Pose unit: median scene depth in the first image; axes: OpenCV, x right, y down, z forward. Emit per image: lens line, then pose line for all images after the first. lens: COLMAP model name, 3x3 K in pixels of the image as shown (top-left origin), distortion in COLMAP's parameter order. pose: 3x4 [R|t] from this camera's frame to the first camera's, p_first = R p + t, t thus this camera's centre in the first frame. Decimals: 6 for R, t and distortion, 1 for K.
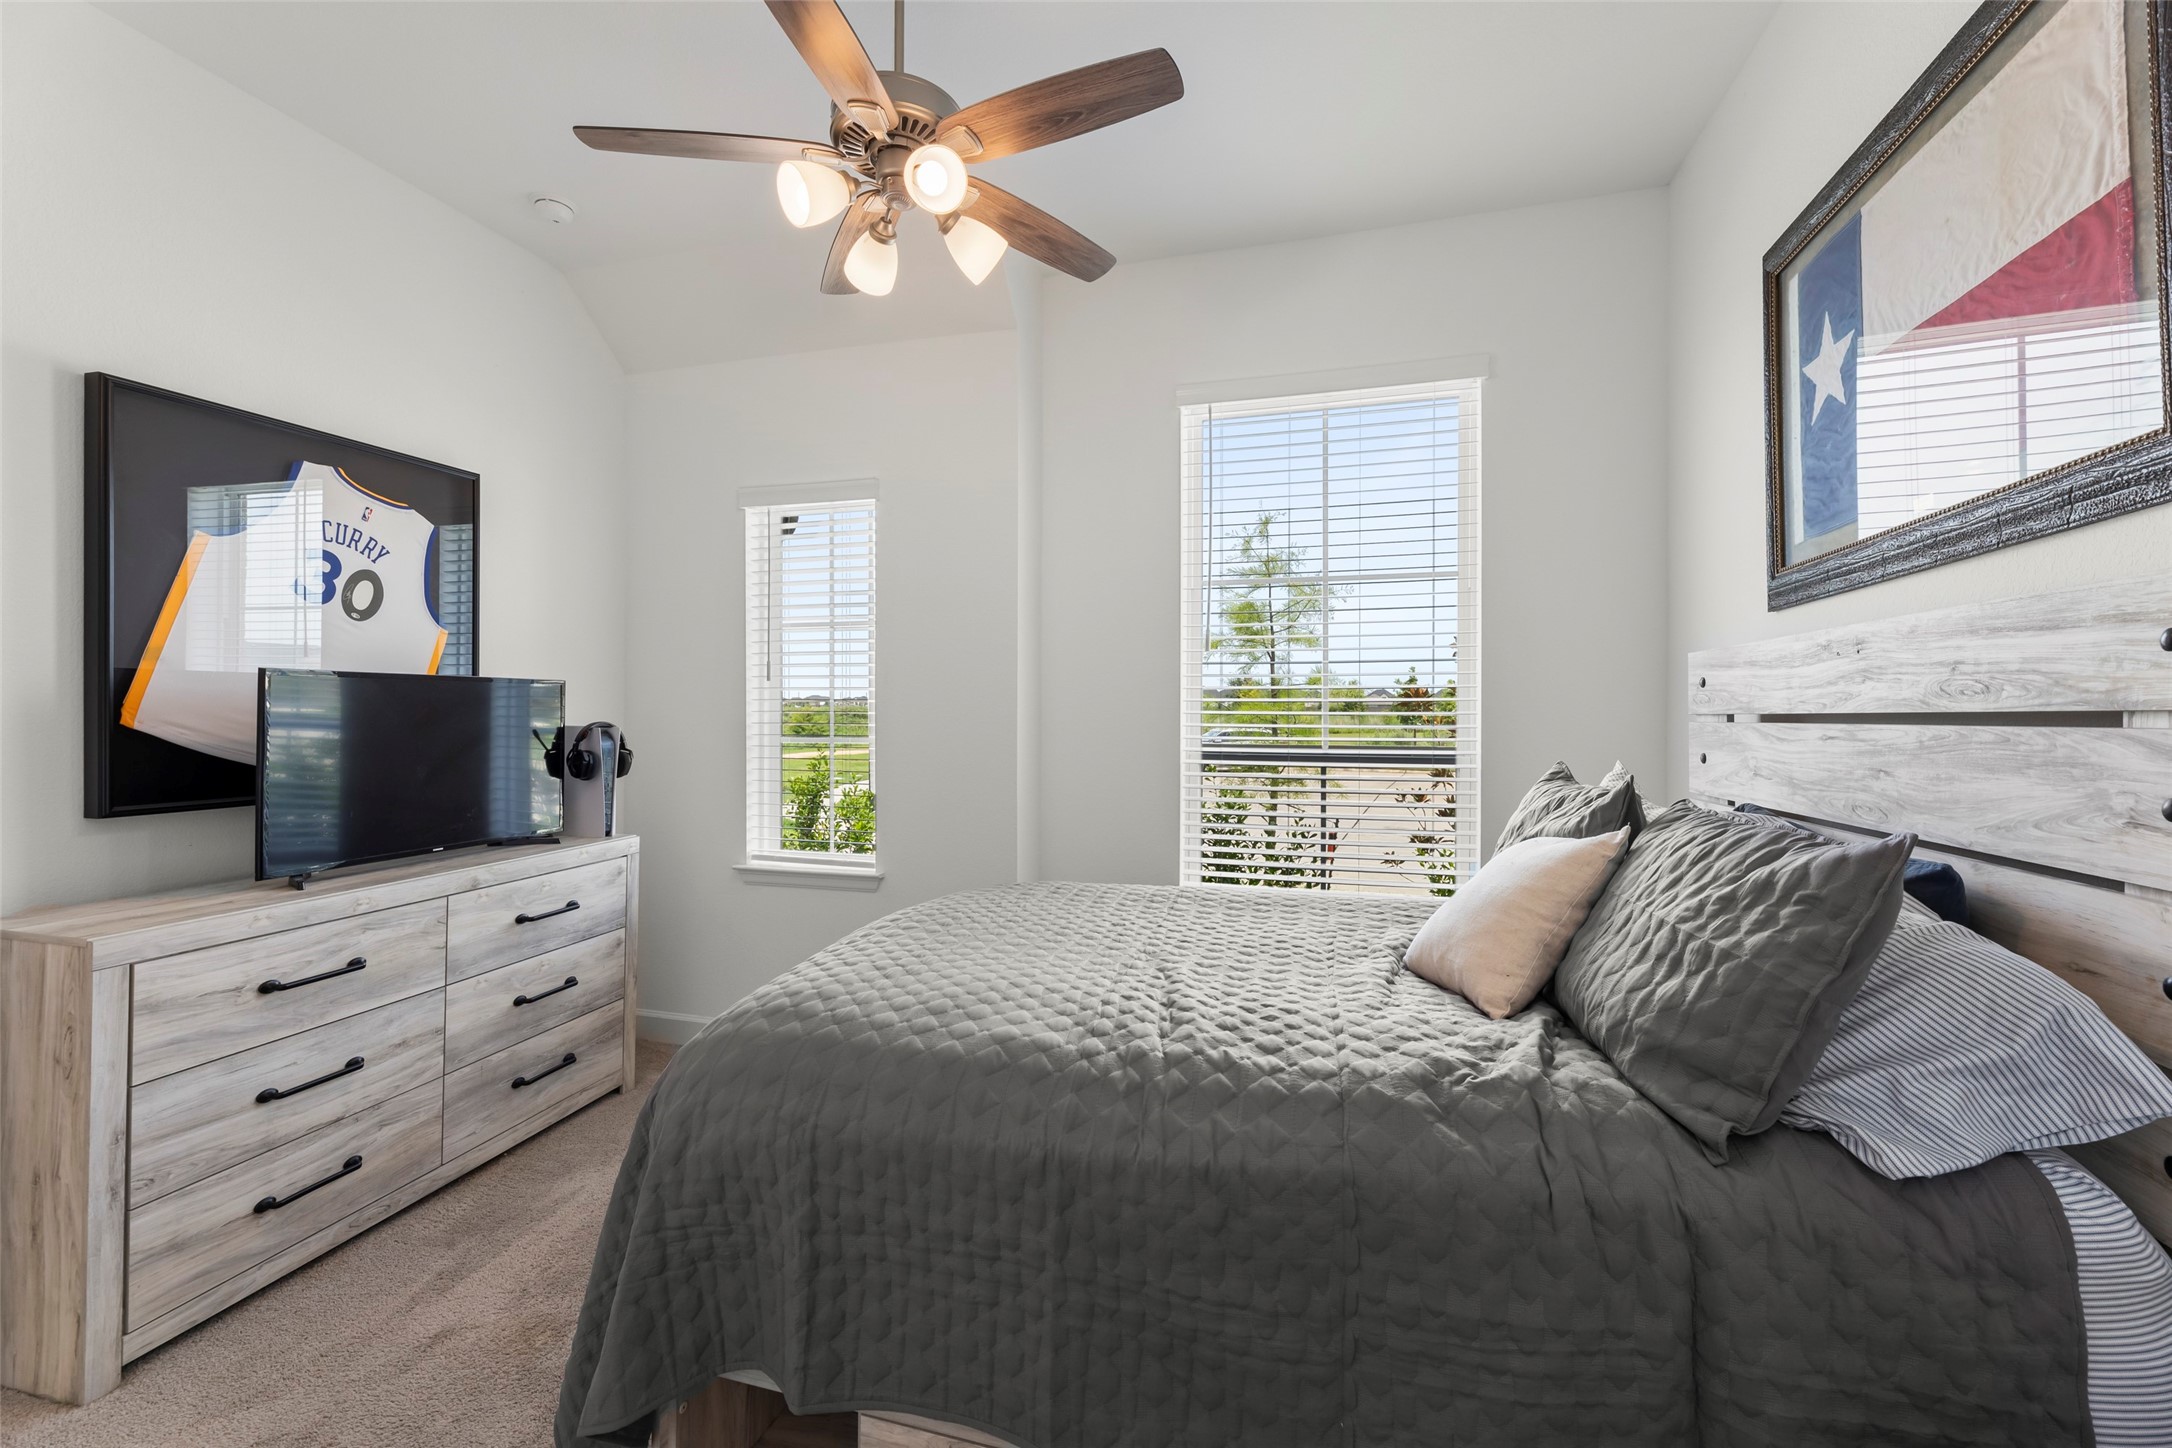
lens RADIAL K [[876.7, 0, 1088.0], [0, 876.7, 705.5], [0, 0, 1]] dist [0.001833, -0.000443]
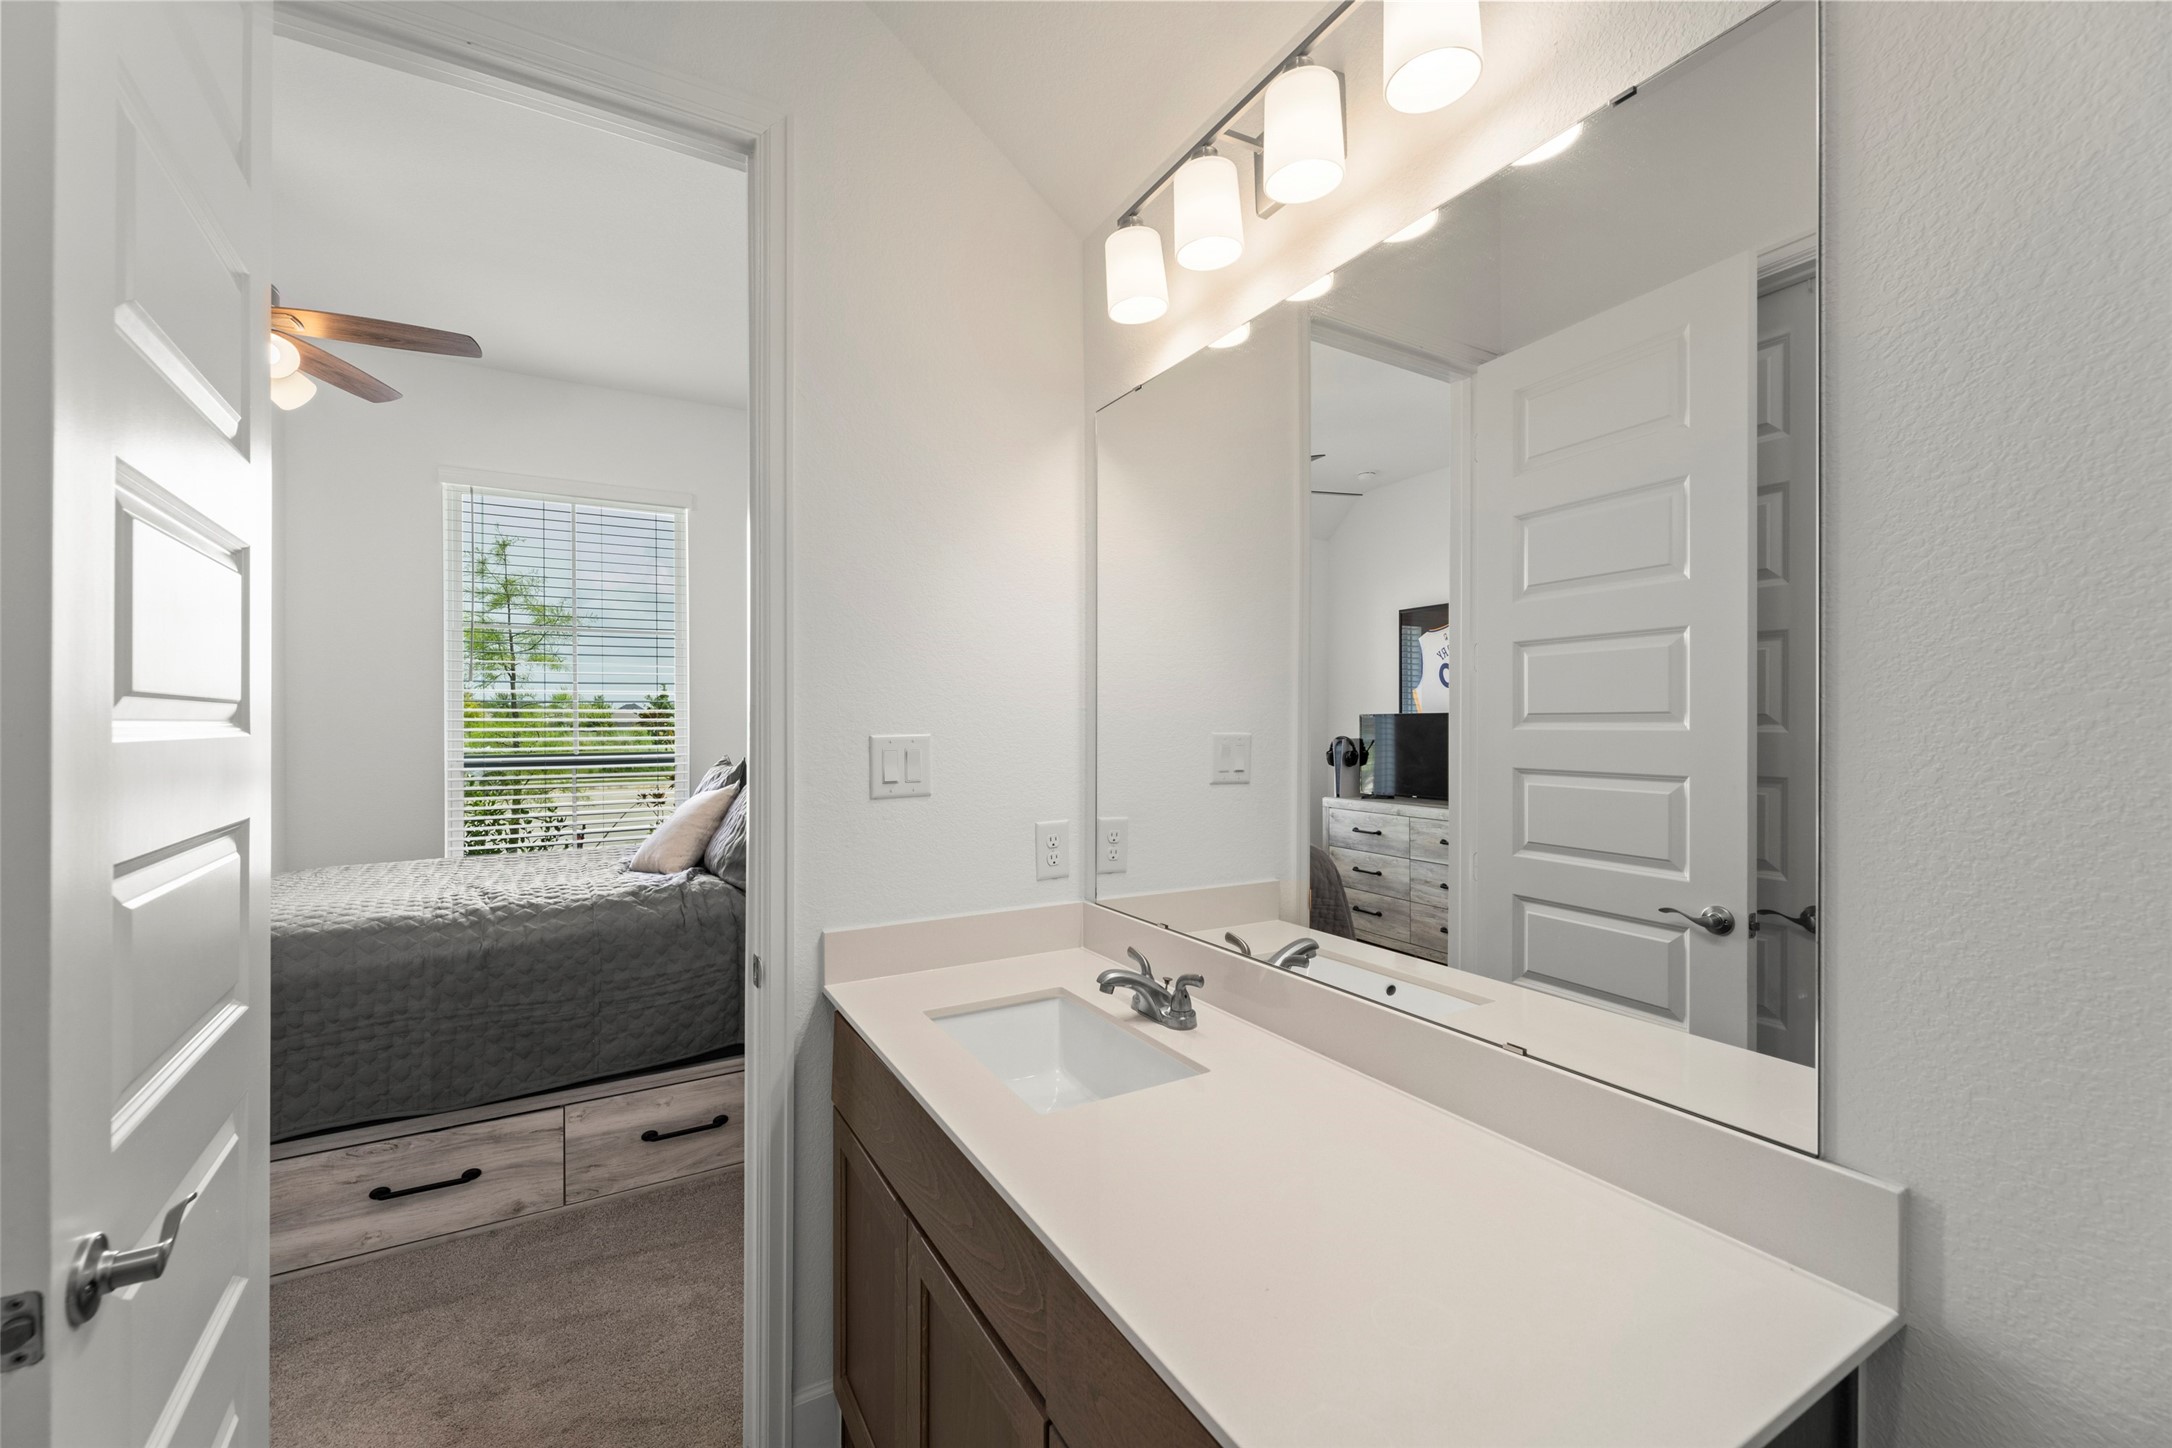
lens RADIAL K [[871.7, 0, 1077.6], [0, 871.7, 724.1], [0, 0, 1]] dist [0.002061, 0.000021]
pose [[0.700568, -0.010311, 0.713512, -0.372773], [0.008144, 0.999946, 0.006453, -0.006047], [-0.713540, 0.001290, 0.700614, -1.262680]]
